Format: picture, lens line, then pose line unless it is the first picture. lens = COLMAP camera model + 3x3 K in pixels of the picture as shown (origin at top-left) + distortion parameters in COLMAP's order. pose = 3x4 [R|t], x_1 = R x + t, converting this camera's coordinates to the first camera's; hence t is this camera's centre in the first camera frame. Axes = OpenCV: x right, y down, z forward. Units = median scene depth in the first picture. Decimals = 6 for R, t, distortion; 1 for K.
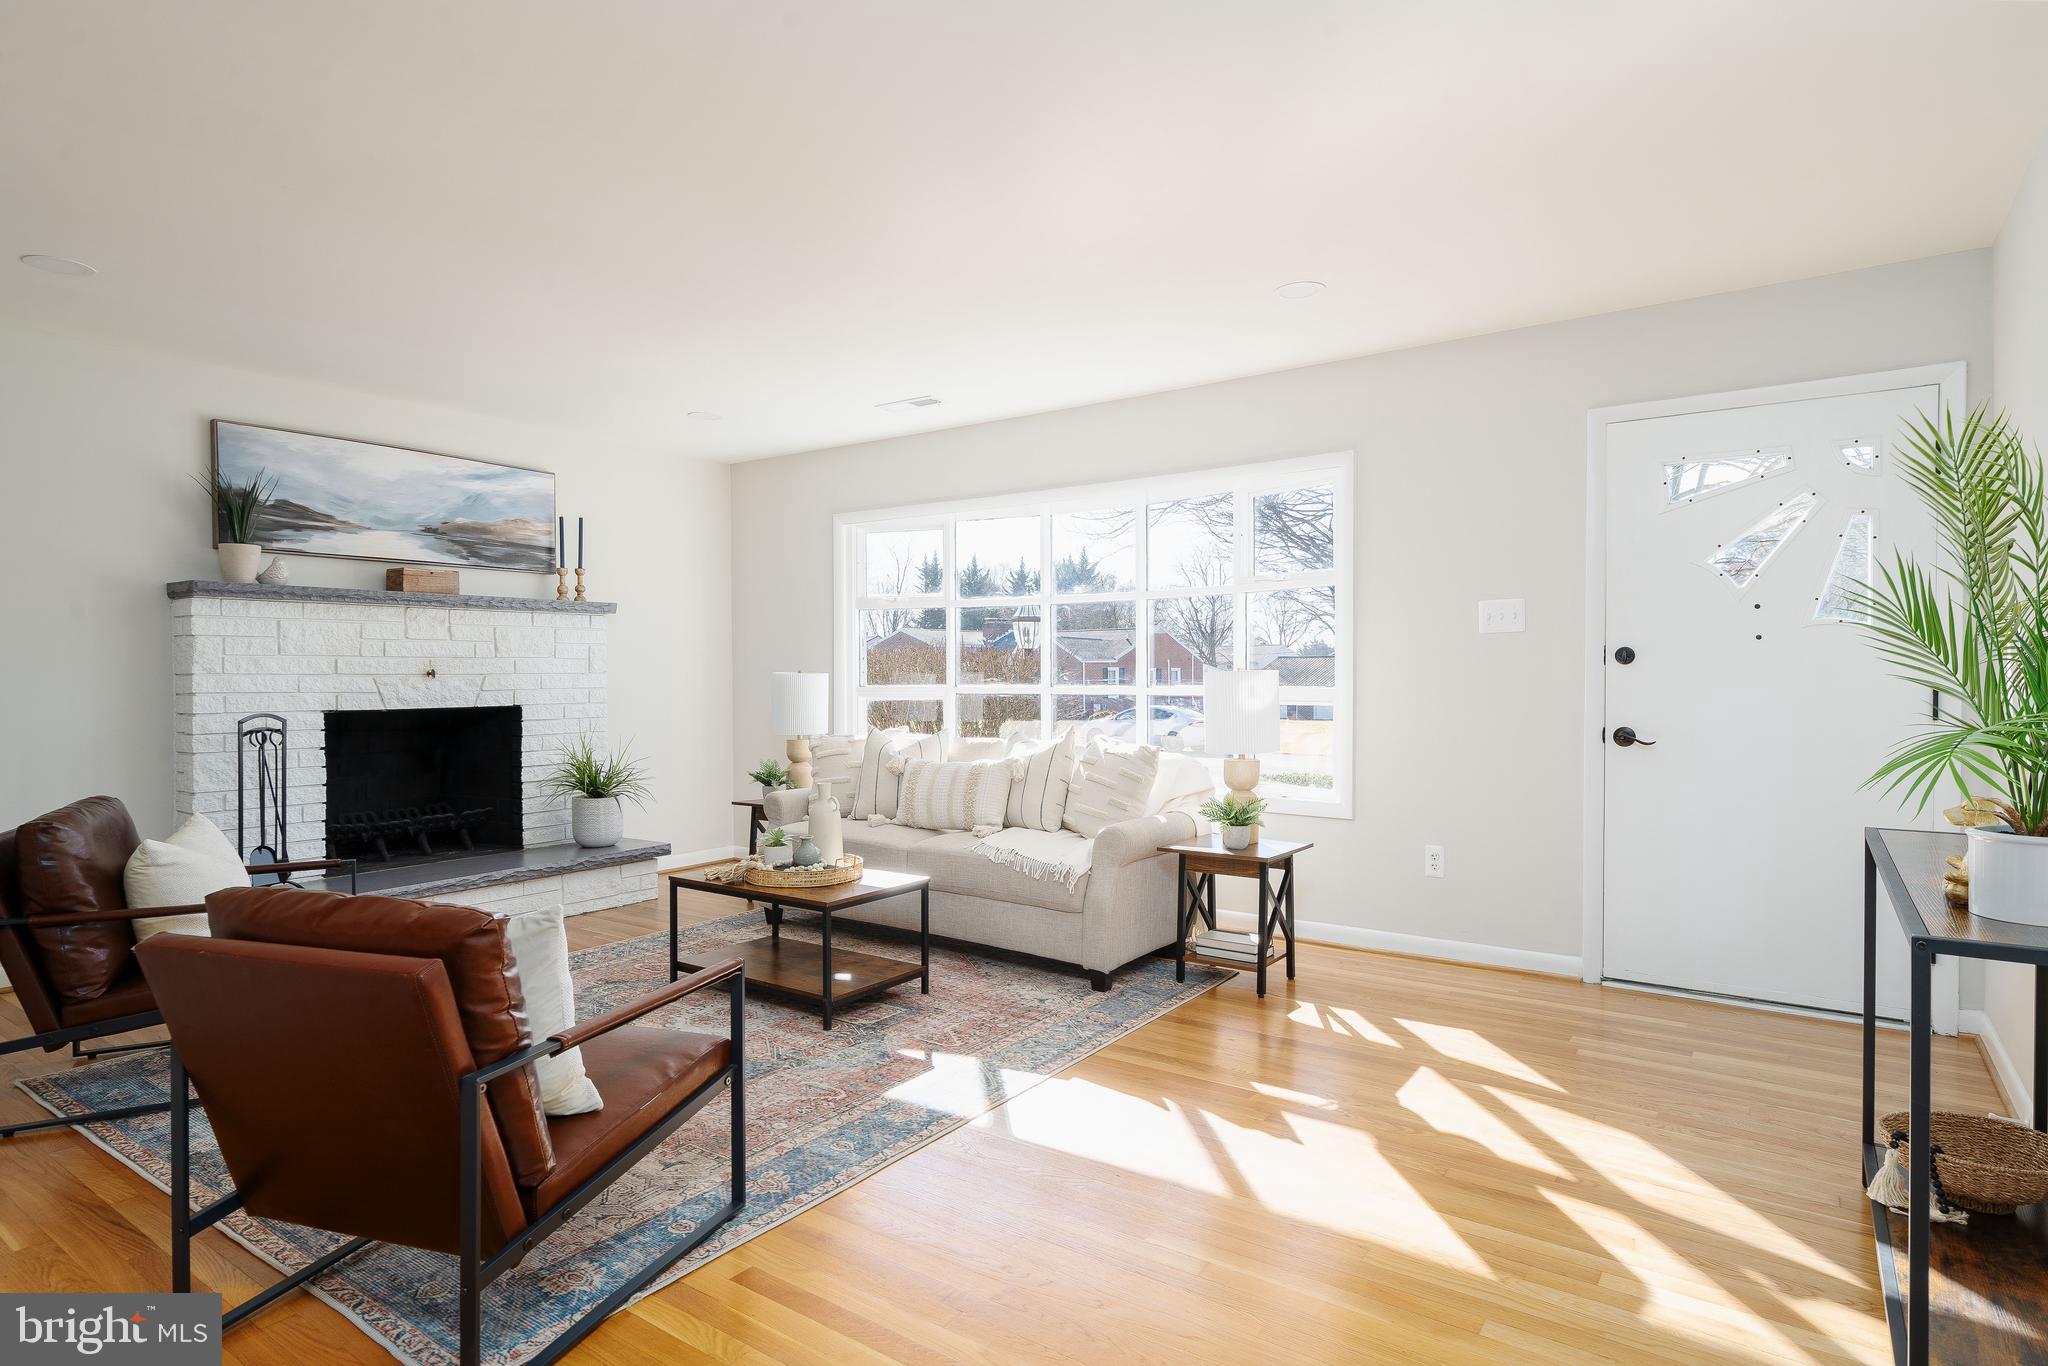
lens RADIAL K [[1087.3, 0, 1033.0], [0, 1087.3, 688.2], [0, 0, 1]] dist [-0.000564, -0.000569]
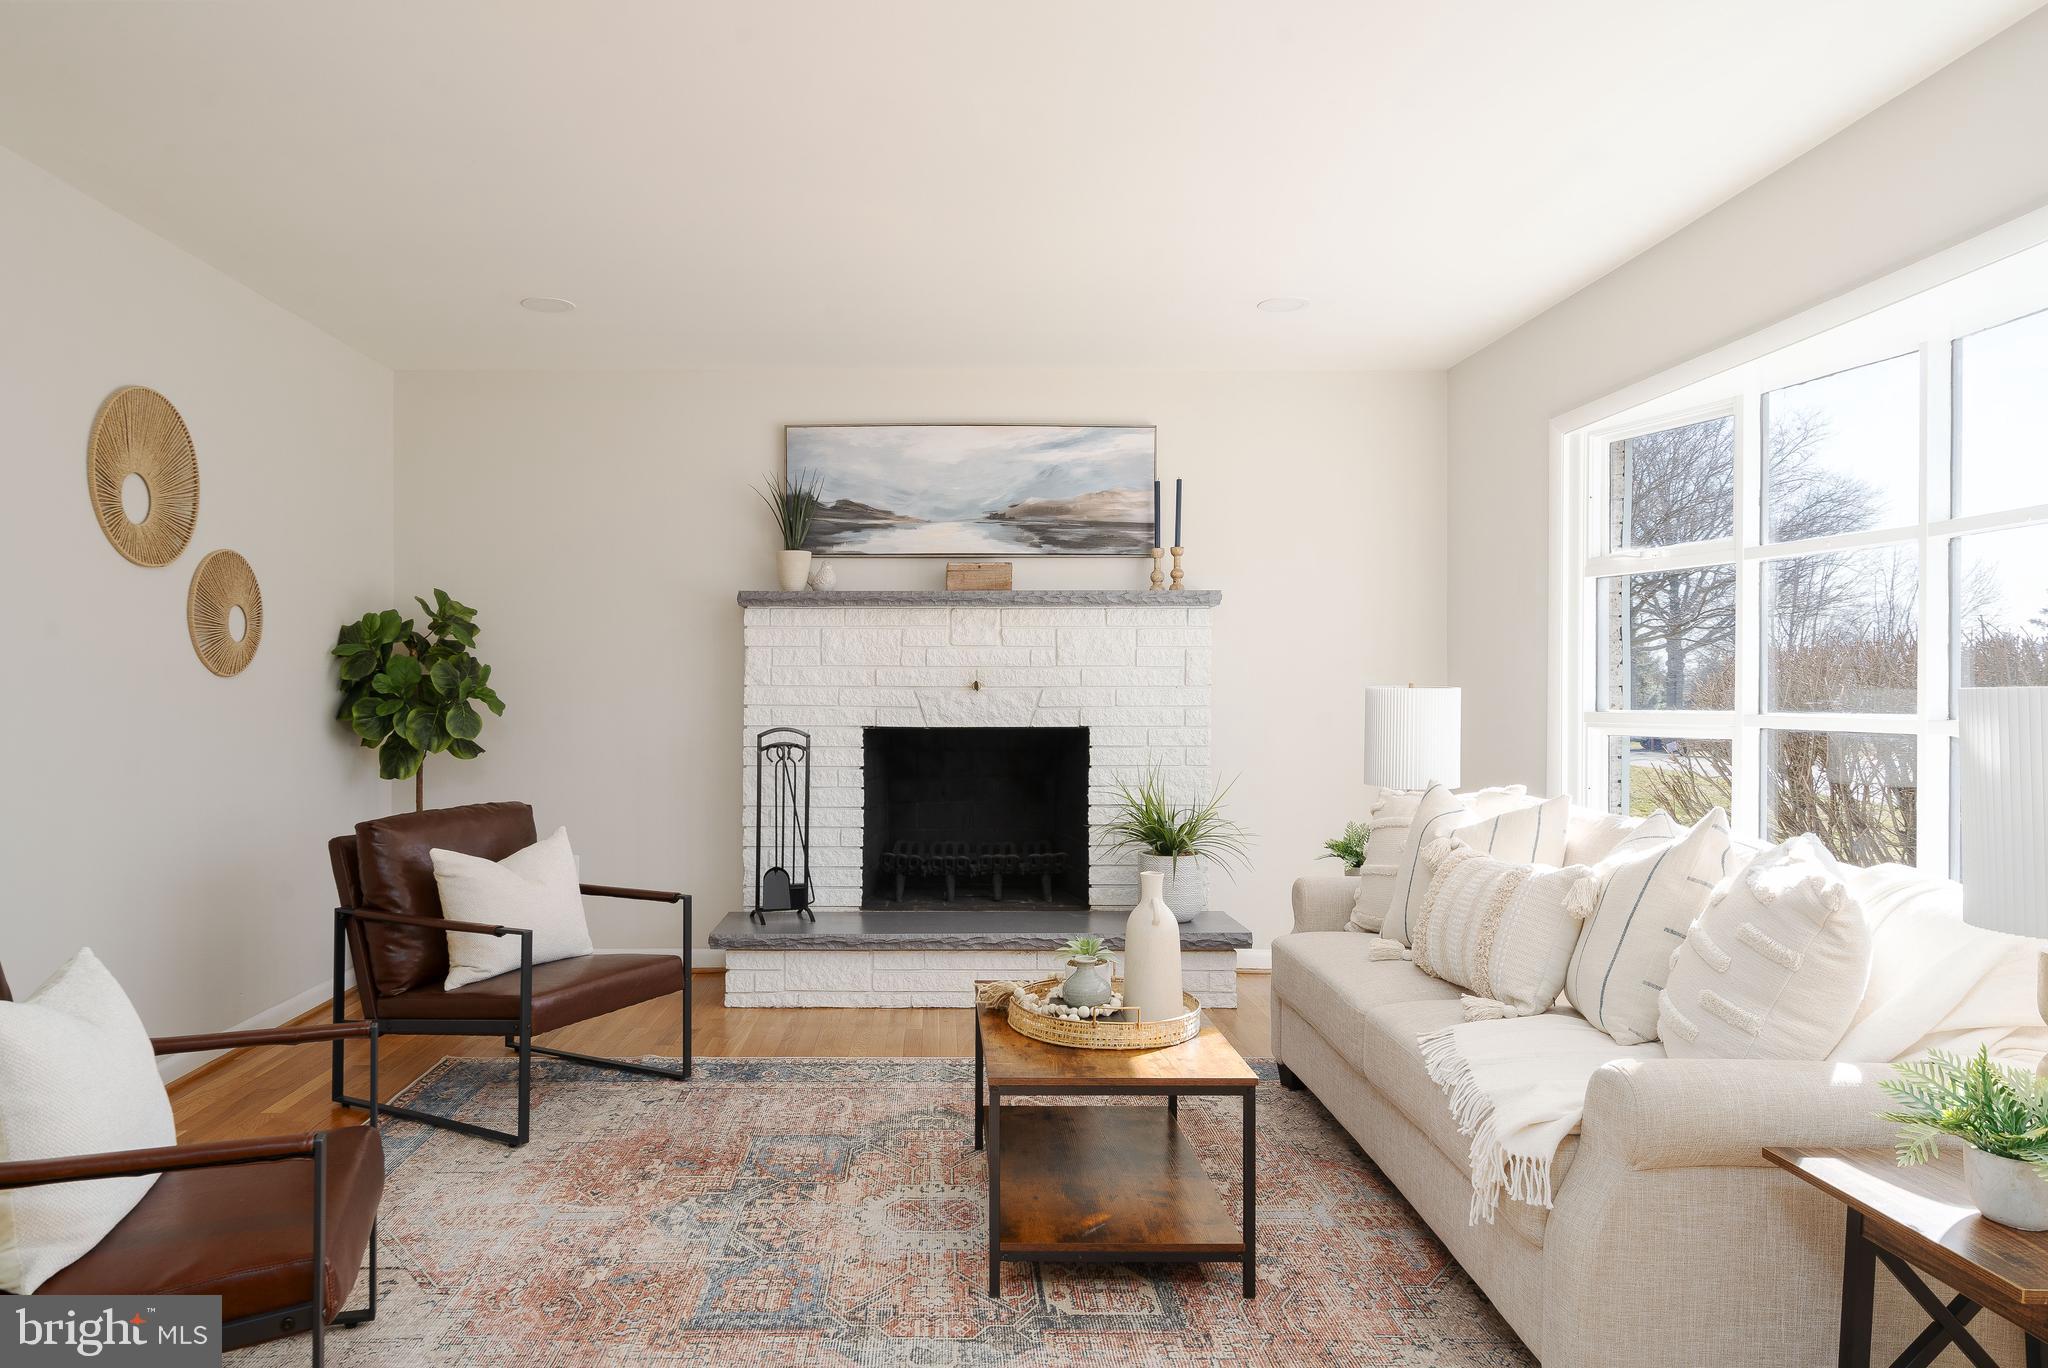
lens RADIAL K [[1305.8, 0, 938.3], [0, 1305.8, 683.0], [0, 0, 1]] dist [0.007354, -0.000072]
pose [[0.571138, 0.001658, -0.820852, 0.268348], [-0.014513, 0.999862, -0.008078, -0.007333], [0.820726, 0.016527, 0.571083, 0.408115]]
